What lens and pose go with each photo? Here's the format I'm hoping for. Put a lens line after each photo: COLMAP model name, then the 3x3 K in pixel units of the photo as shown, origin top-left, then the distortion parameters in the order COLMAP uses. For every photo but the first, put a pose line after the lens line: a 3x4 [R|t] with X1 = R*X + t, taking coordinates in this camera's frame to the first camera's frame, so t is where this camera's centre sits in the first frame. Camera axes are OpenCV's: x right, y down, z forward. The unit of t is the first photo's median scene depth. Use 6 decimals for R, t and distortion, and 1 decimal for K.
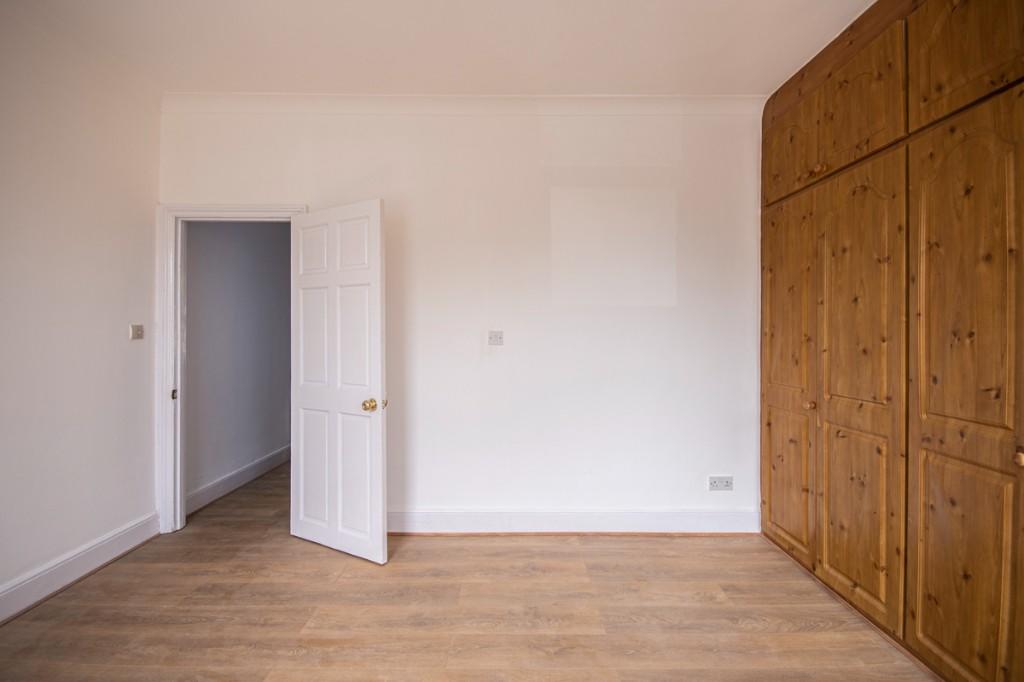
lens RADIAL K [[440.0, 0, 507.8], [0, 440.0, 336.2], [0, 0, 1]] dist [-0.002035, -0.009234]
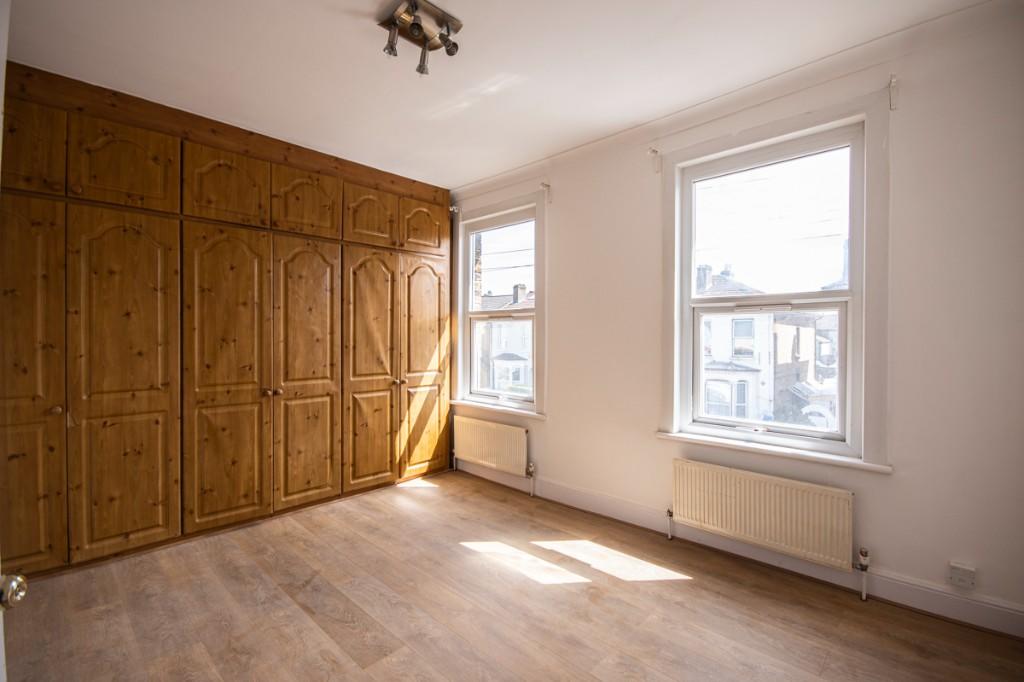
lens RADIAL K [[440.0, 0, 507.8], [0, 440.0, 336.2], [0, 0, 1]] dist [-0.002035, -0.009234]
pose [[-0.709349, -0.005688, 0.704835, -0.983461], [-0.001492, 0.999977, 0.006567, -0.030763], [-0.704856, 0.003607, -0.709341, 1.216314]]
